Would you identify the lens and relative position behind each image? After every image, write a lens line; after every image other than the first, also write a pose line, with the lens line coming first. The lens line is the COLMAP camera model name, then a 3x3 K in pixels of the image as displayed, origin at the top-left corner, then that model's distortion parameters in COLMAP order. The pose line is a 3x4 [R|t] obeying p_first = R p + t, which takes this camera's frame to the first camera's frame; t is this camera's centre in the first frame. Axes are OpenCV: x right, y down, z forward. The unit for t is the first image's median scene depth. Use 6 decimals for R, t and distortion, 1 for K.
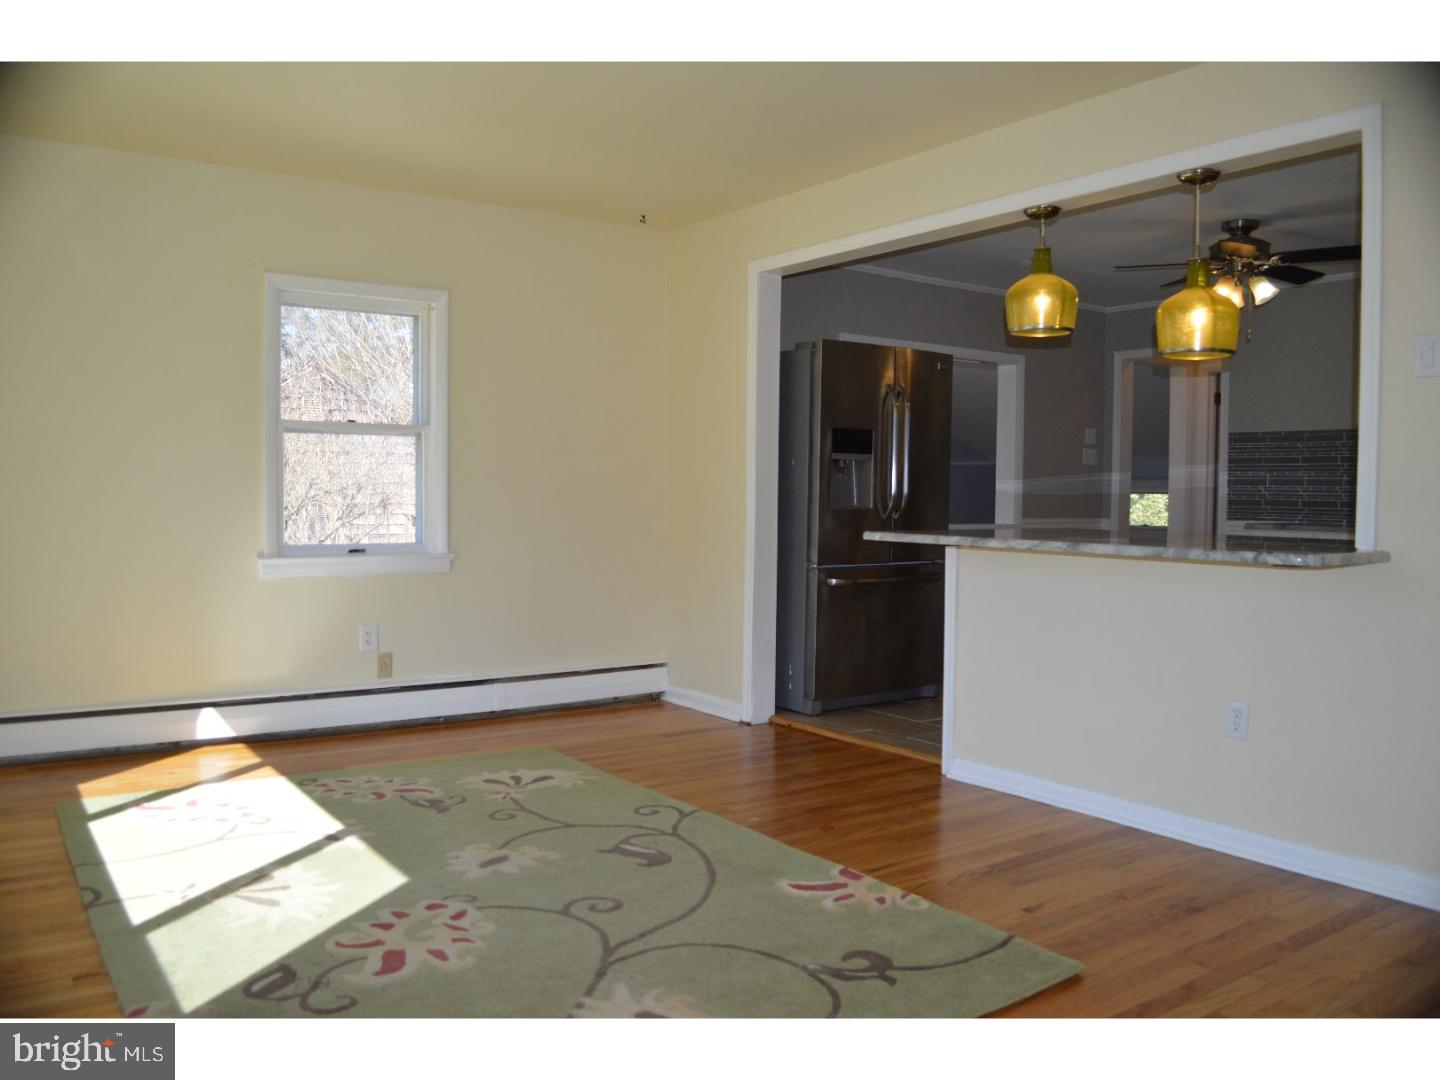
lens RADIAL K [[1152.2, 0, 720.0], [0, 1152.2, 540.0], [0, 0, 1]] dist [-0.076826, 0.001856]
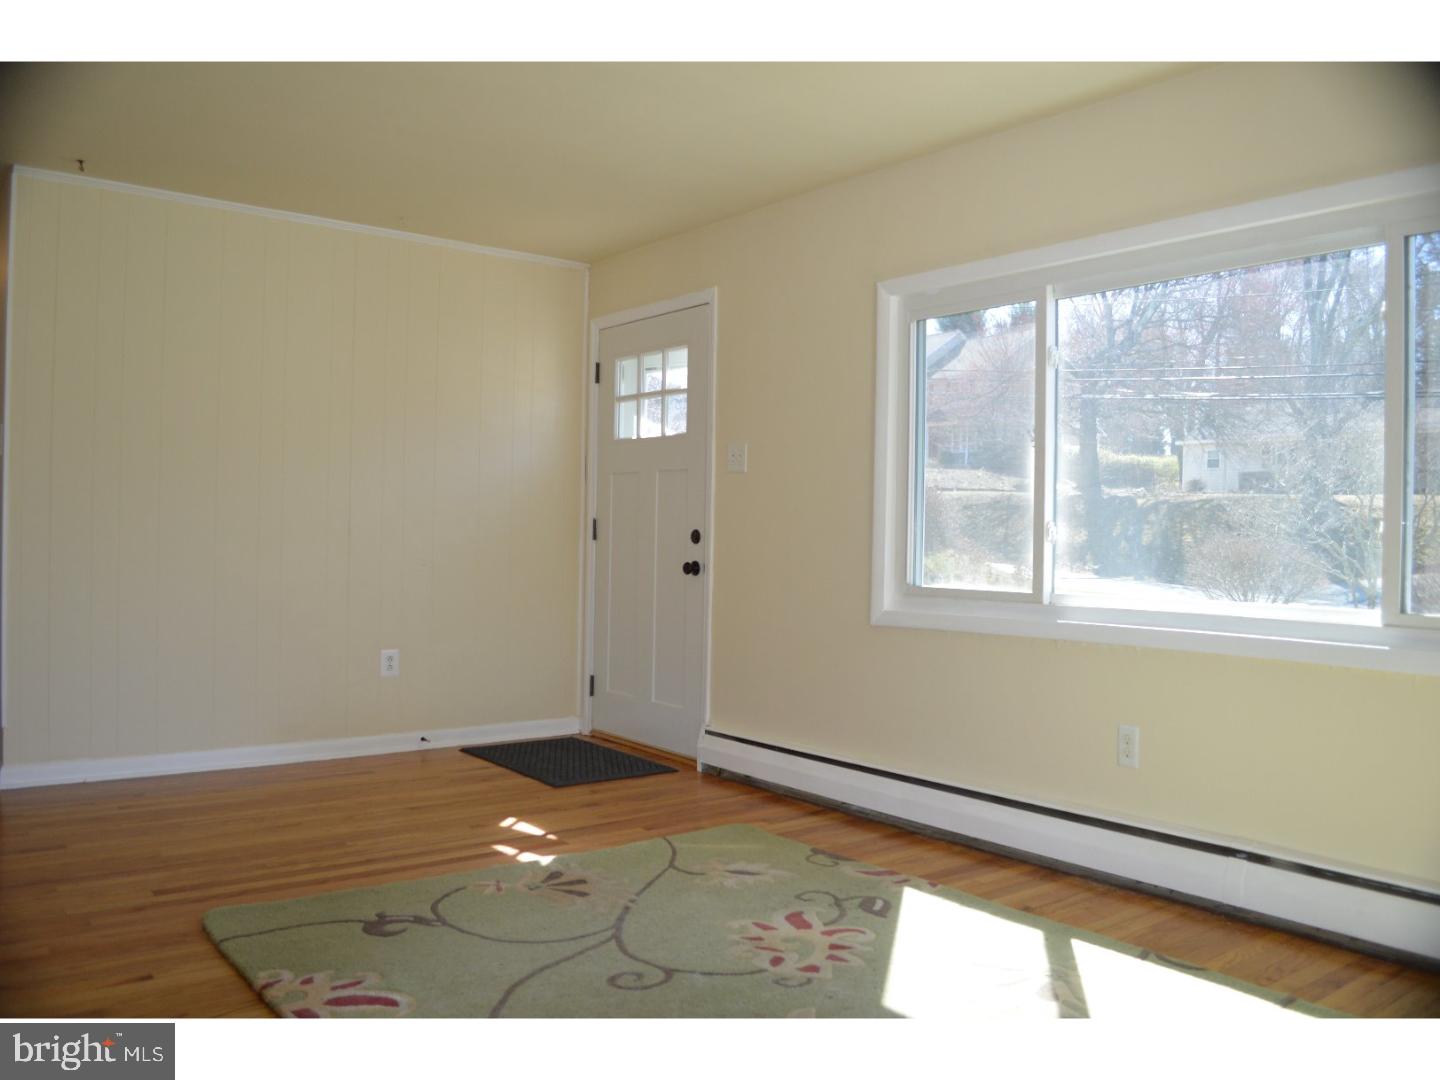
lens RADIAL K [[1152.2, 0, 720.0], [0, 1152.2, 540.0], [0, 0, 1]] dist [-0.076826, 0.001856]
pose [[-0.998481, -0.031304, -0.045347, -0.129358], [-0.033245, 0.998535, 0.042704, -0.066558], [0.043944, 0.044146, -0.998058, 1.982837]]
